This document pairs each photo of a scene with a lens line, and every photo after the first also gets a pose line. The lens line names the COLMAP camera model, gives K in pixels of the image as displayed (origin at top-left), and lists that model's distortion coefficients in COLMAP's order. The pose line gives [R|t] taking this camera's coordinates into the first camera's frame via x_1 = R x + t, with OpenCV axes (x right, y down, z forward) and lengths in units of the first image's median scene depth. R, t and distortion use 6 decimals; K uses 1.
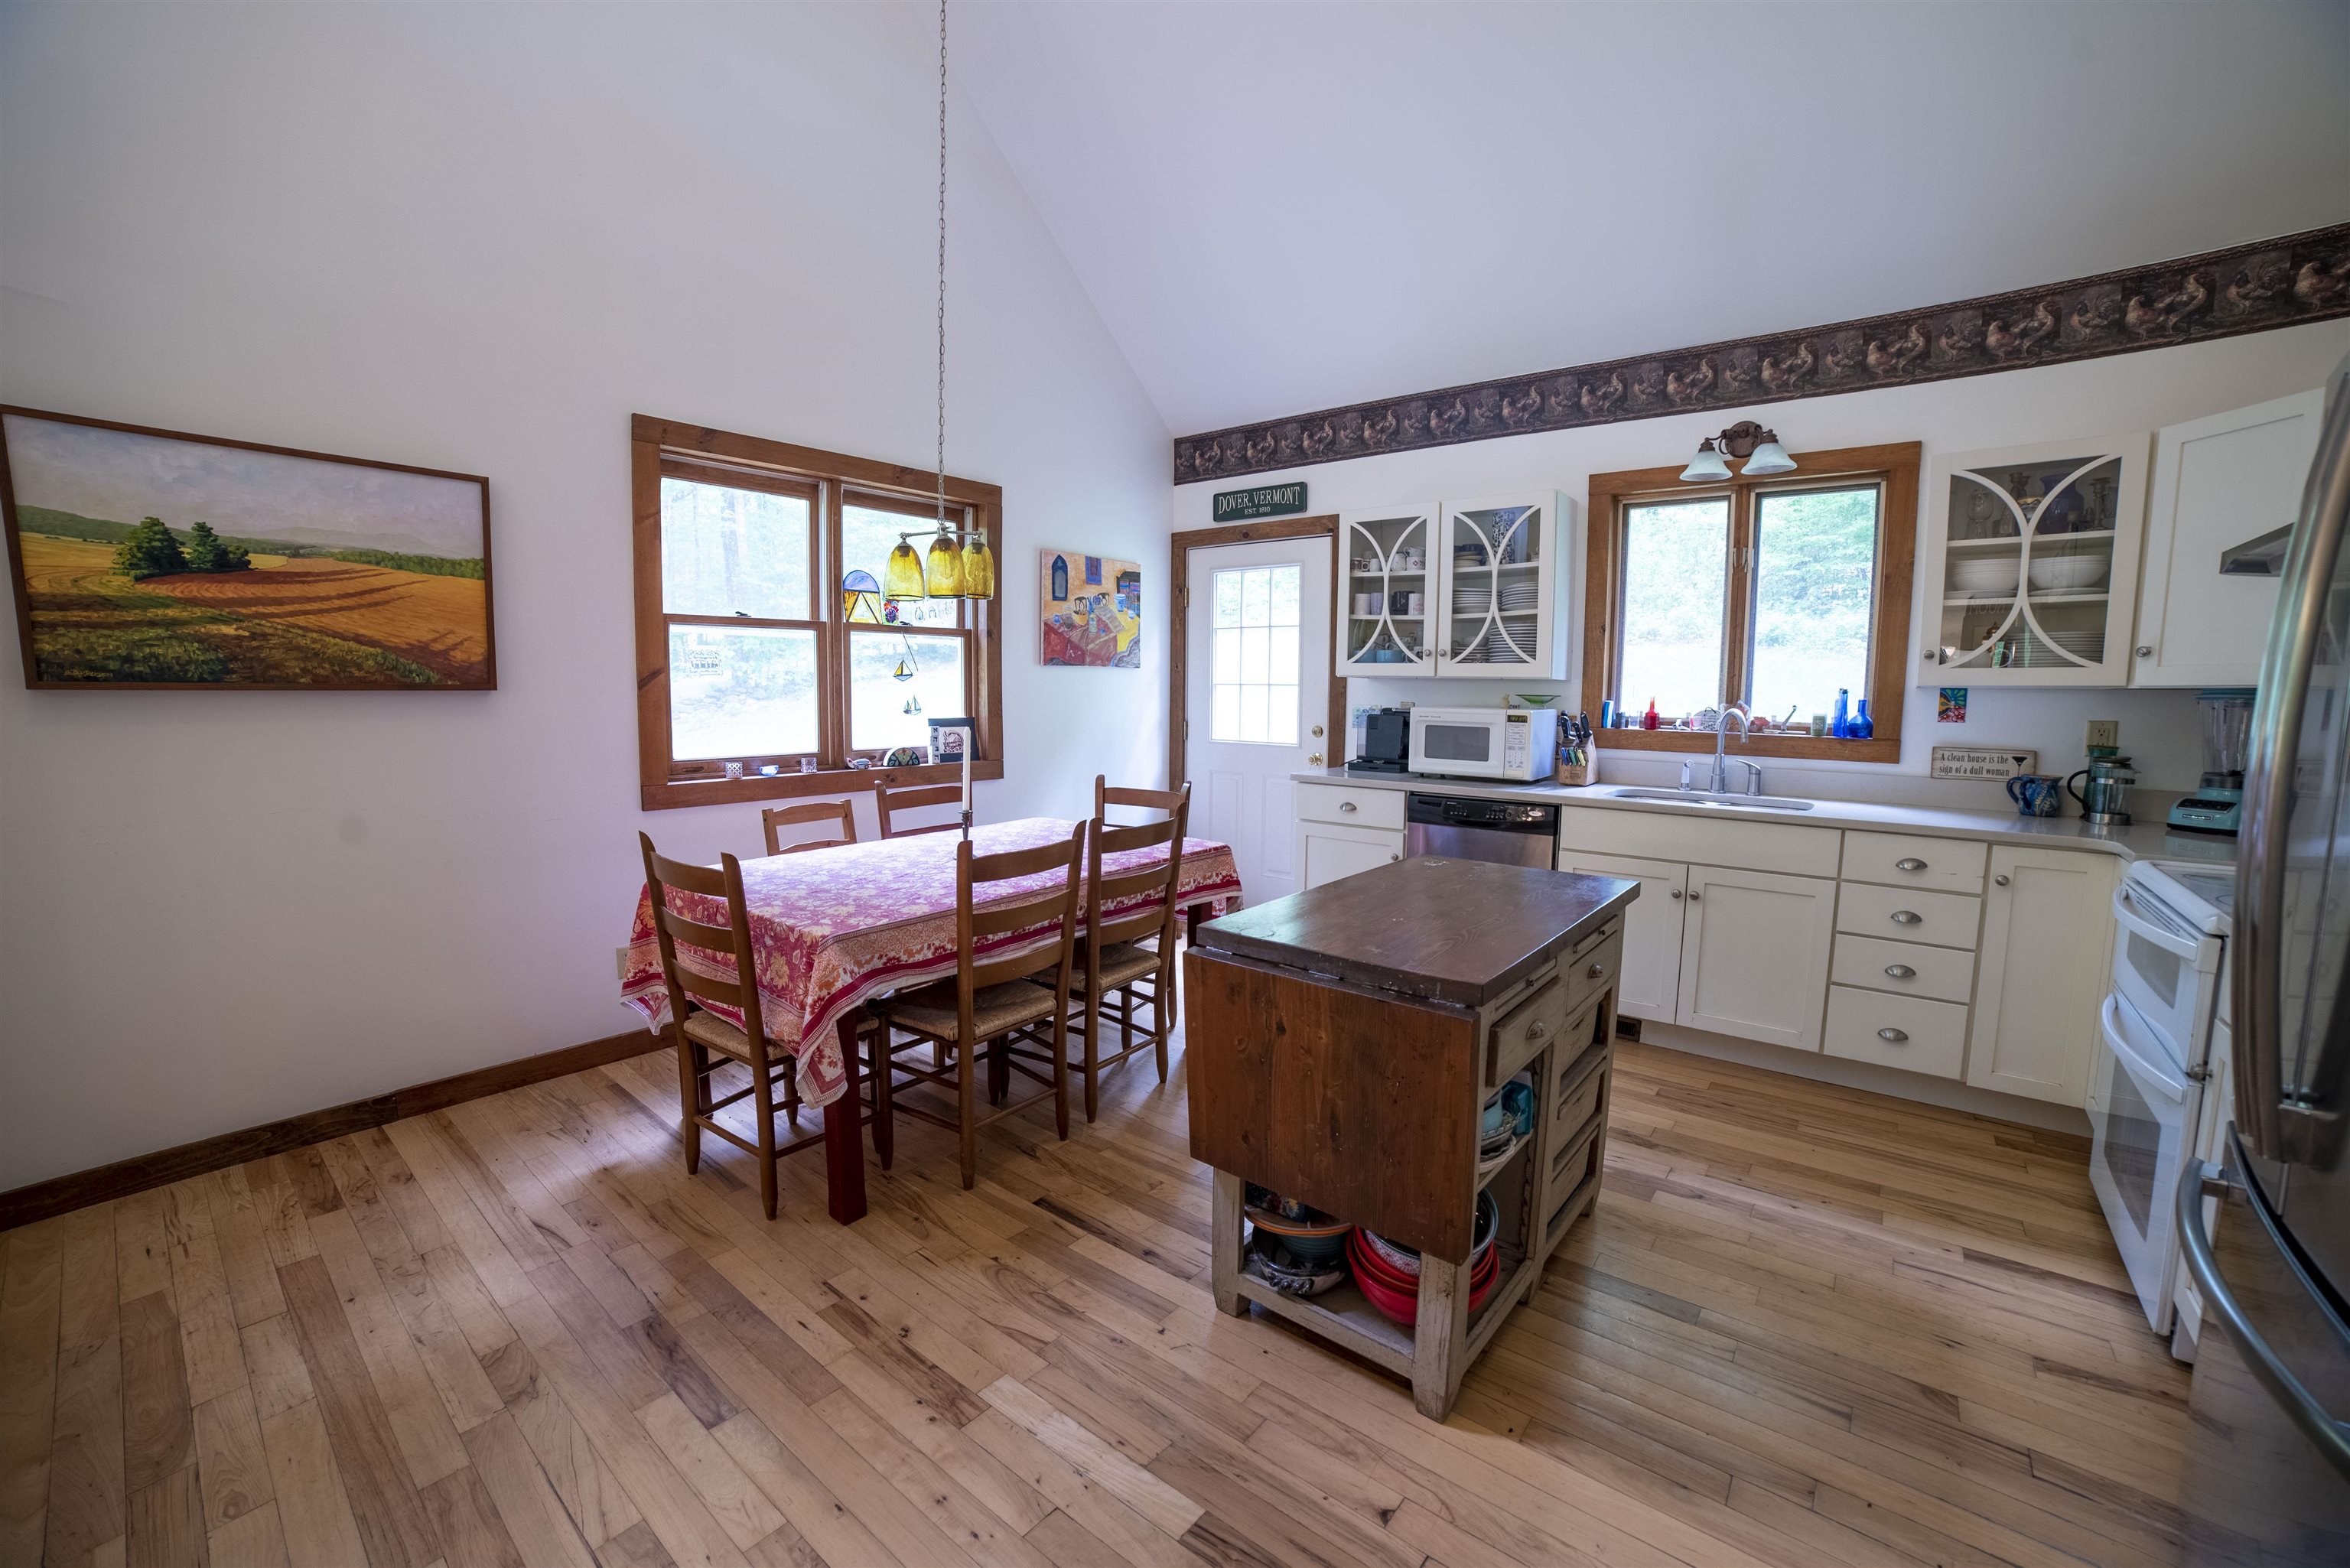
lens RADIAL K [[943.6, 0, 1175.0], [0, 943.6, 784.0], [0, 0, 1]] dist [-0.103253, 0.035458]
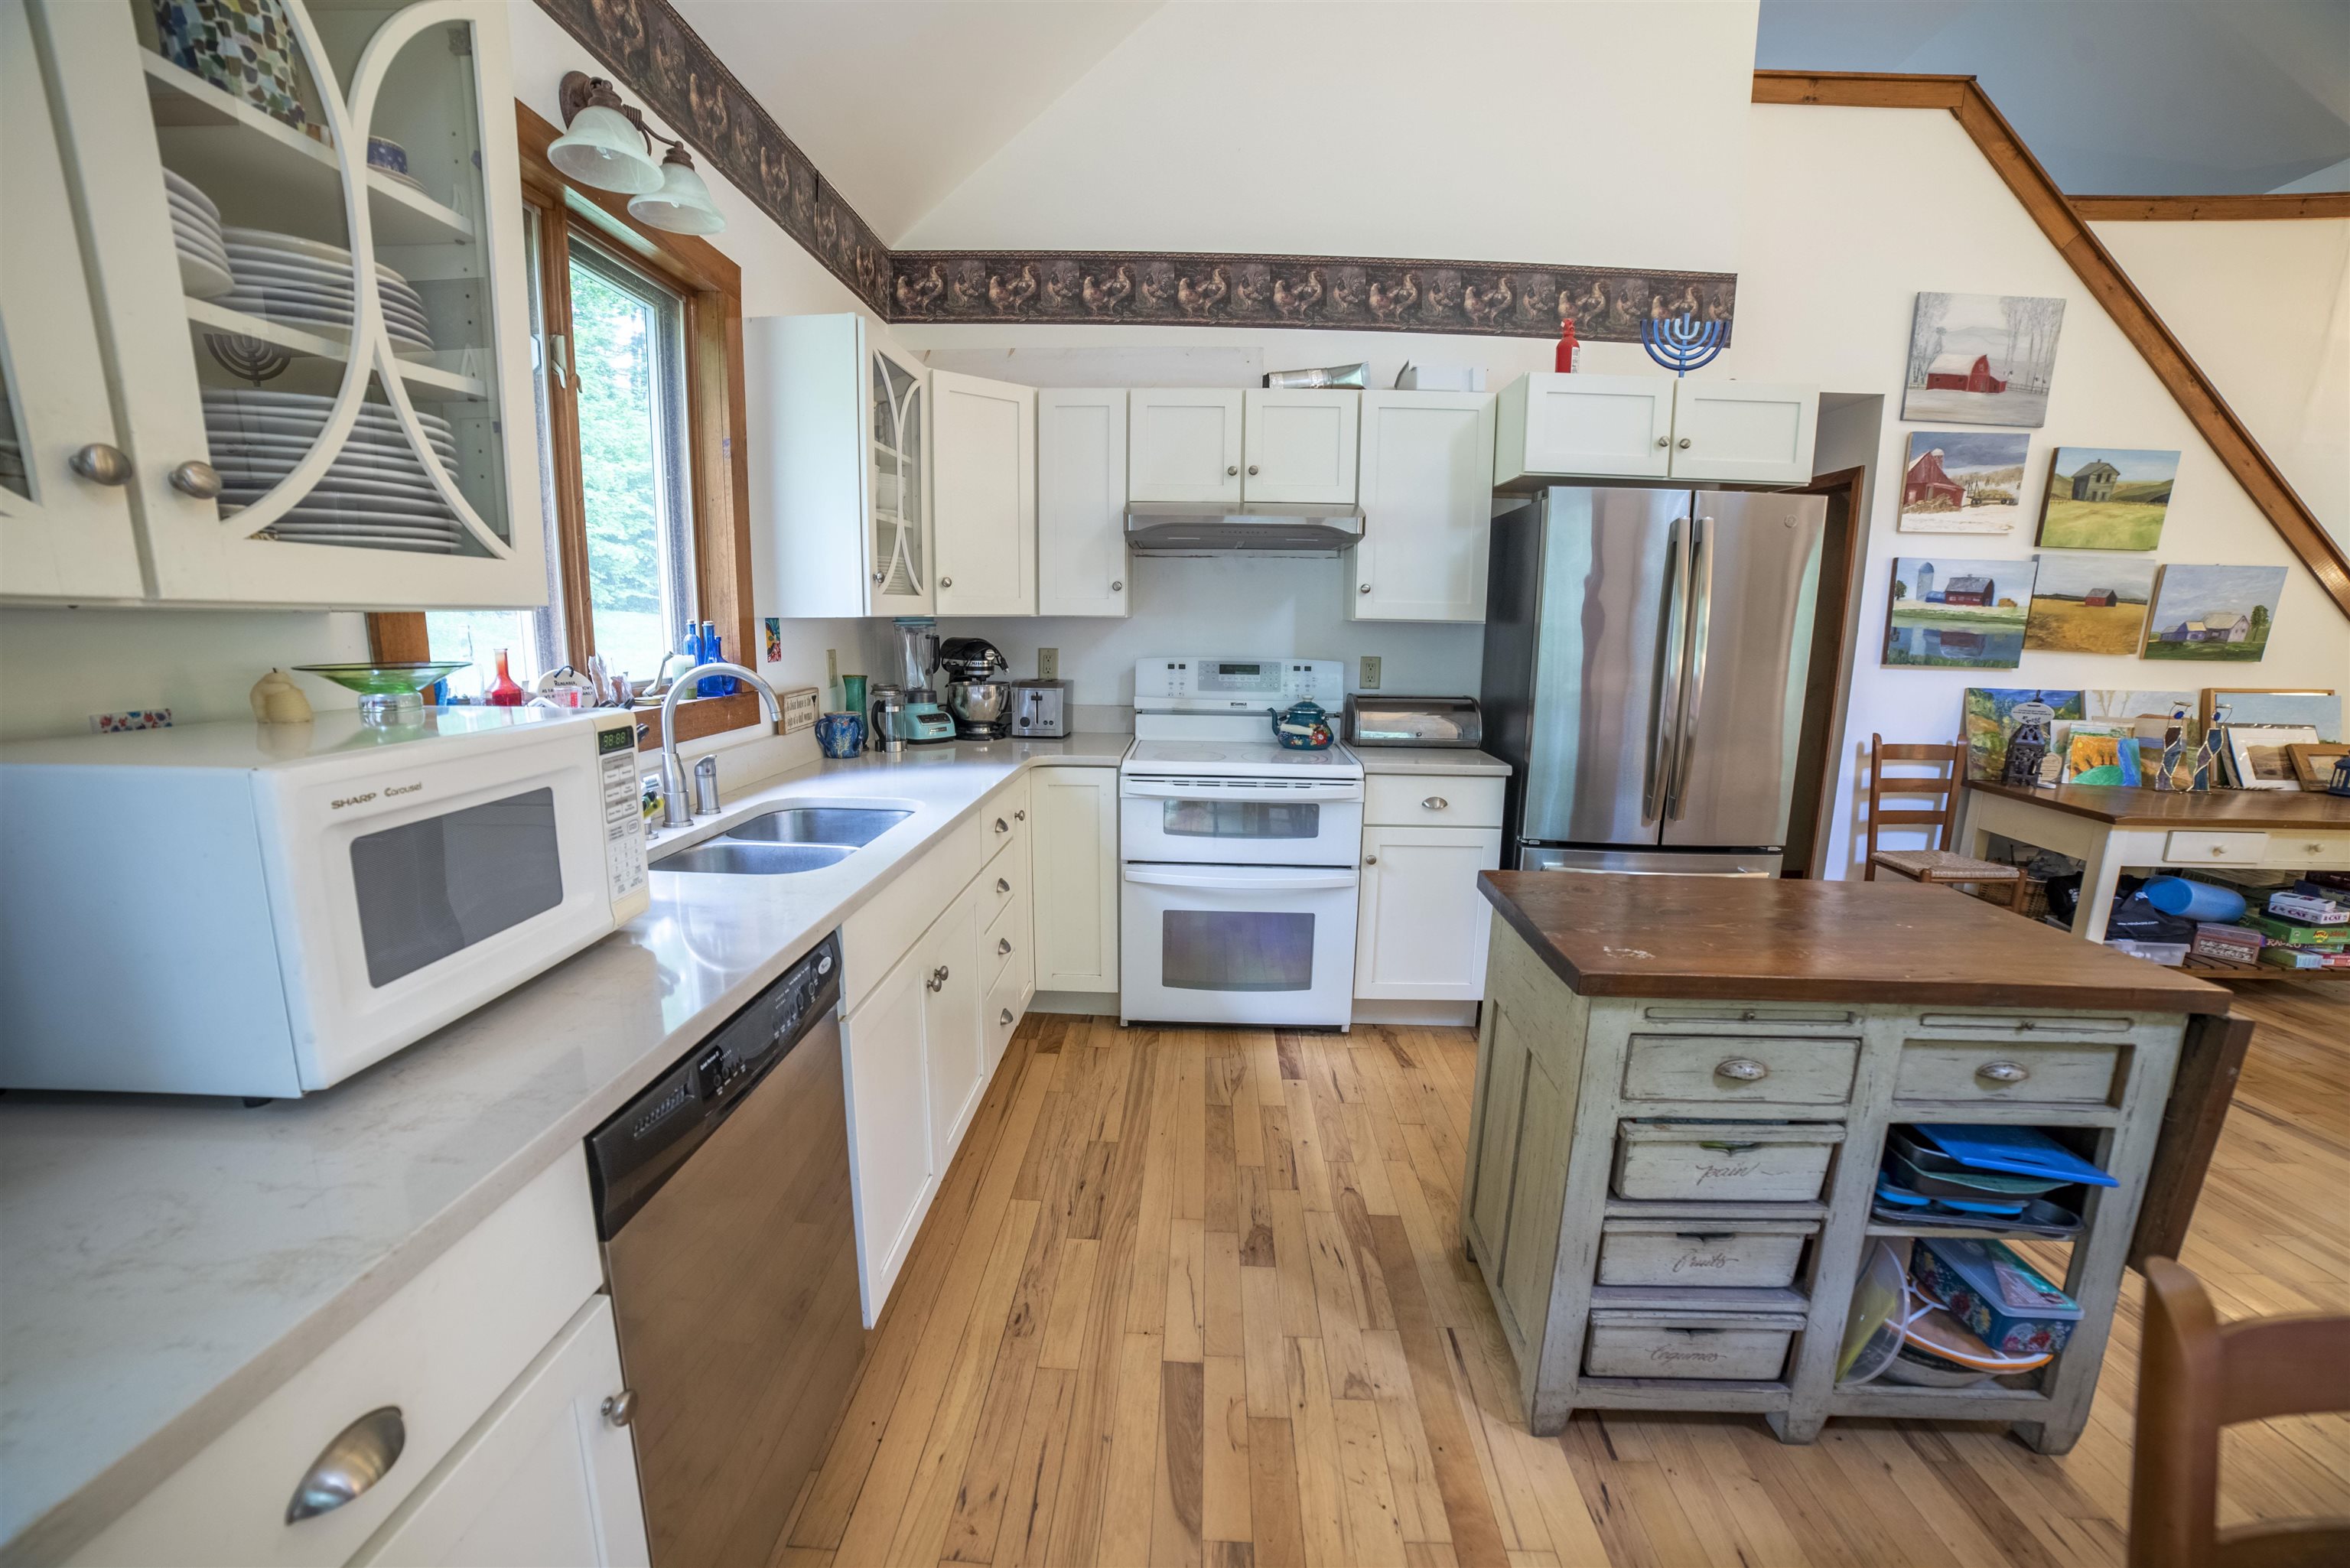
lens RADIAL K [[943.6, 0, 1175.0], [0, 943.6, 784.0], [0, 0, 1]] dist [-0.103253, 0.035458]
pose [[-0.600987, -0.155665, 0.783953, 0.009547], [0.062568, 0.968678, 0.240310, -0.151182], [-0.796806, 0.193474, -0.572423, 1.314897]]
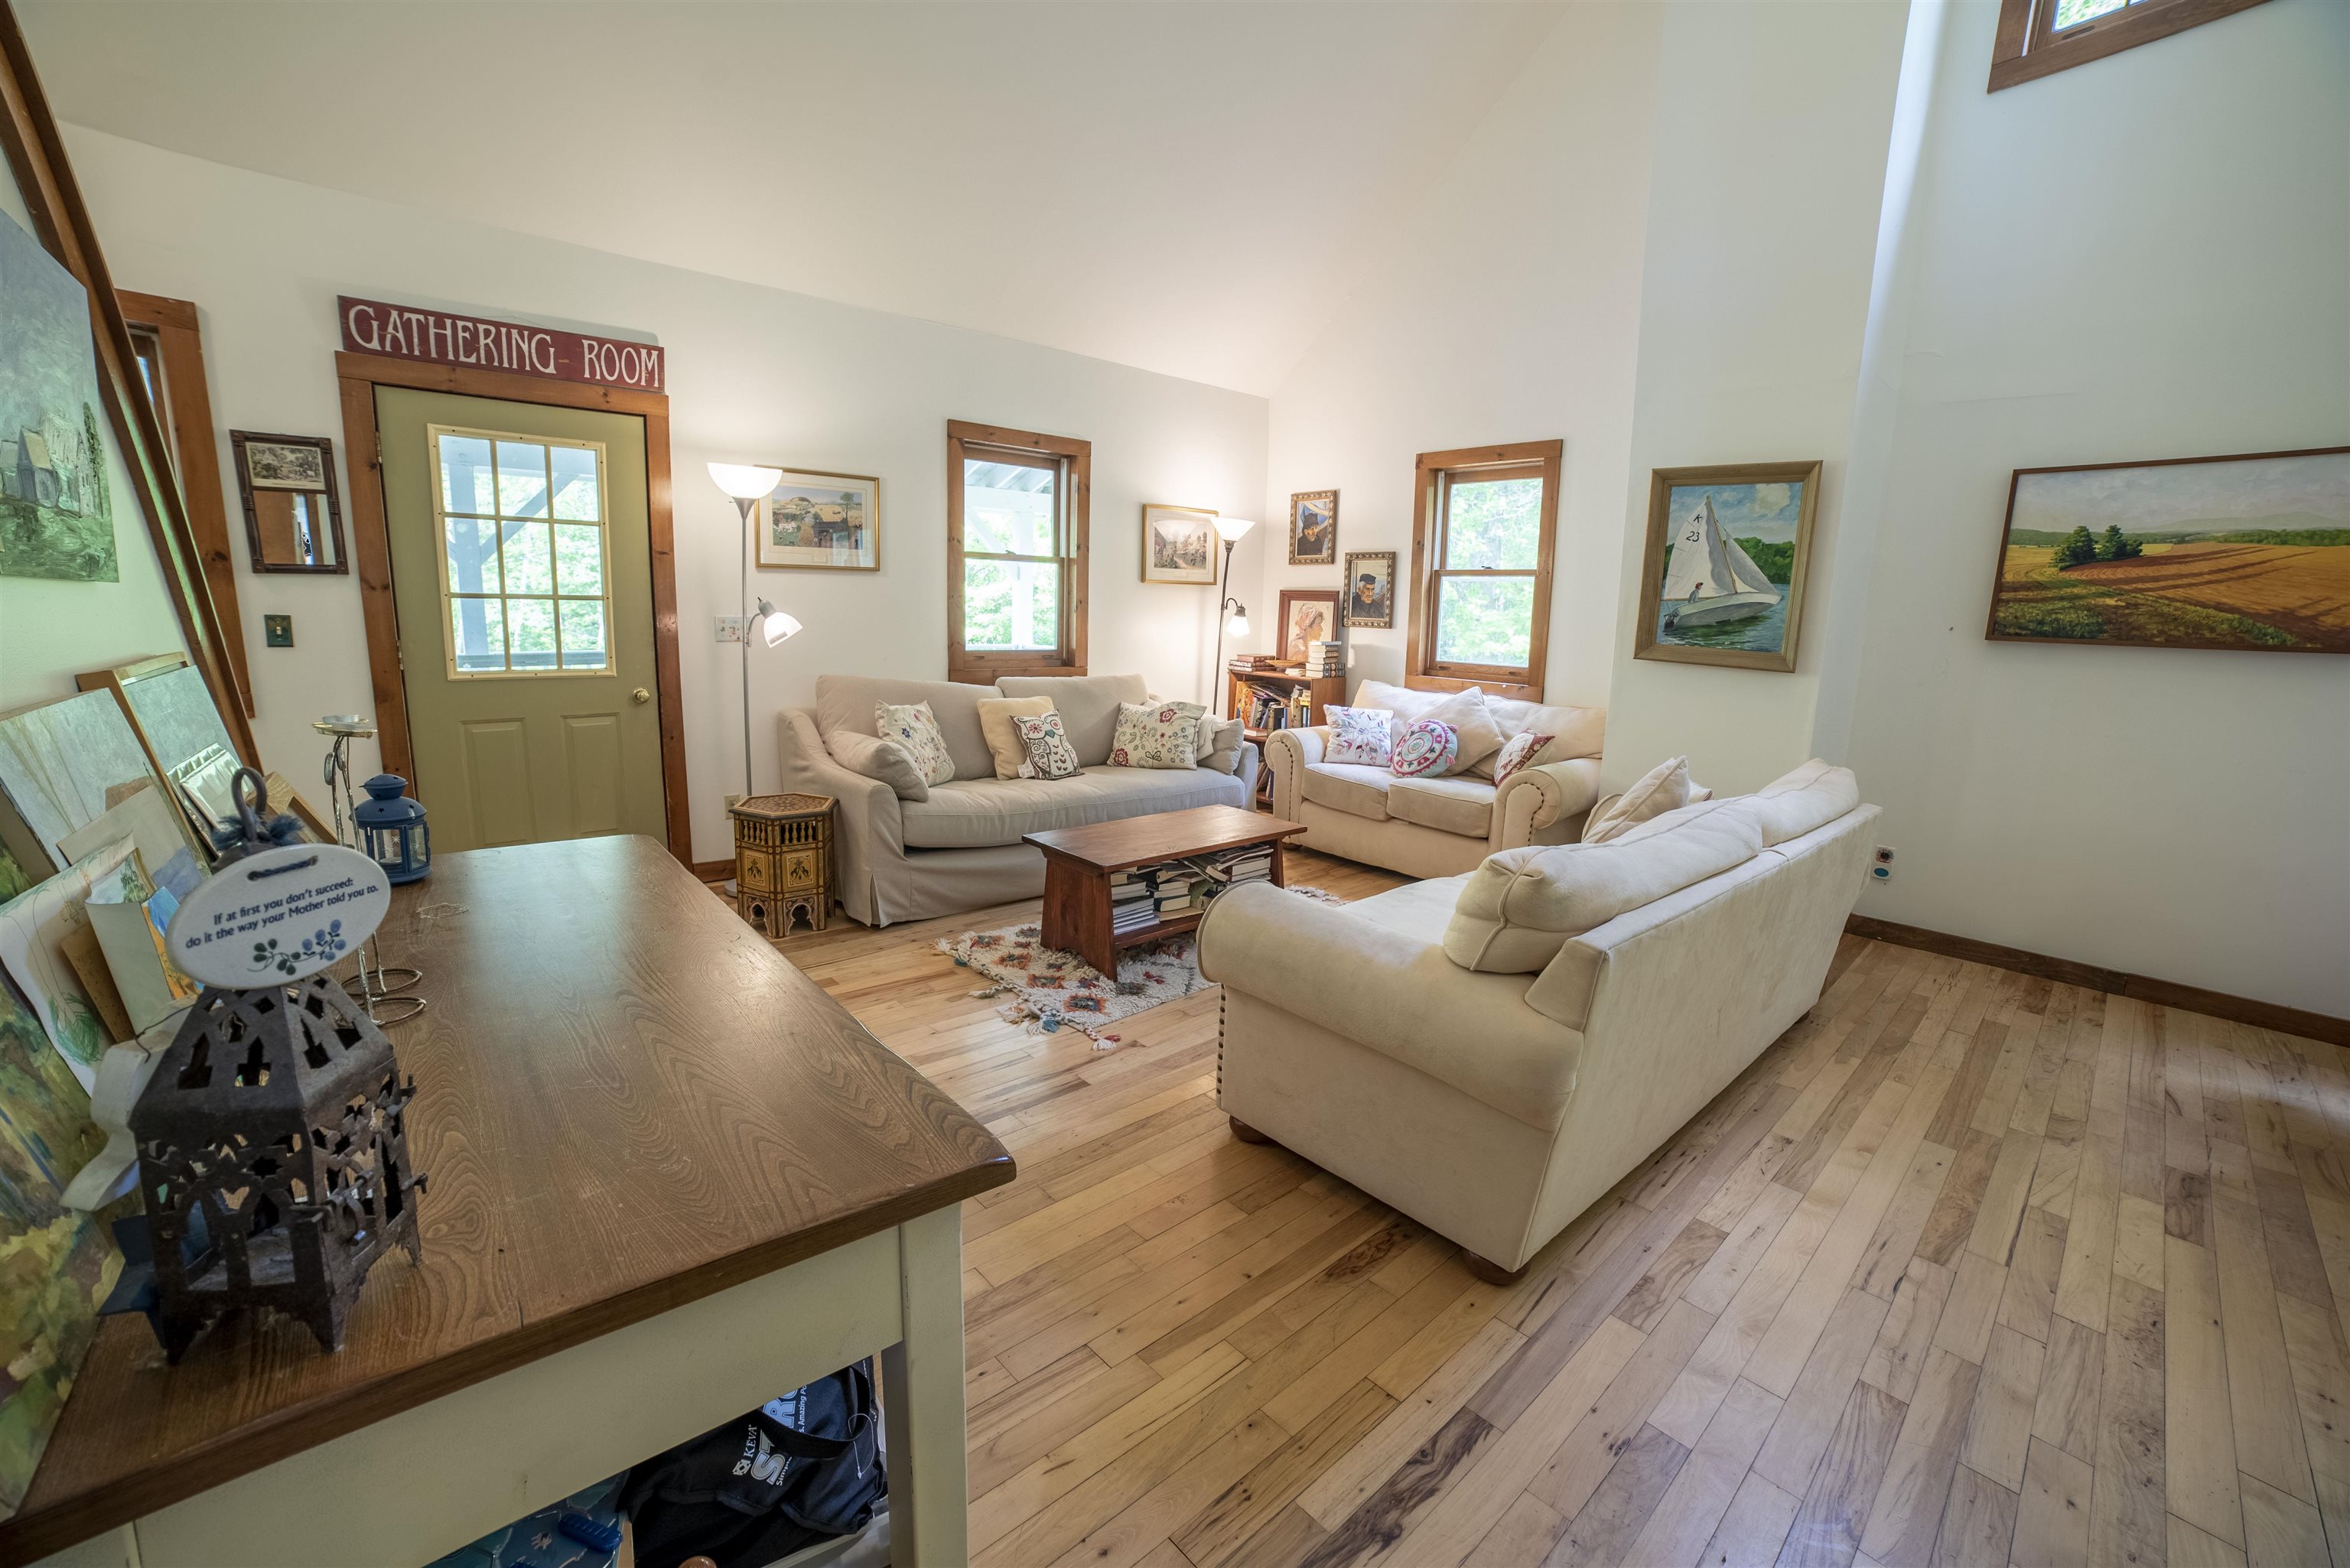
lens RADIAL K [[943.6, 0, 1175.0], [0, 943.6, 784.0], [0, 0, 1]] dist [-0.103253, 0.035458]
pose [[-0.160702, 0.168716, -0.972476, 0.422572], [-0.139340, 0.971536, 0.191579, 0.035227], [0.977118, 0.166292, -0.132618, -0.167463]]
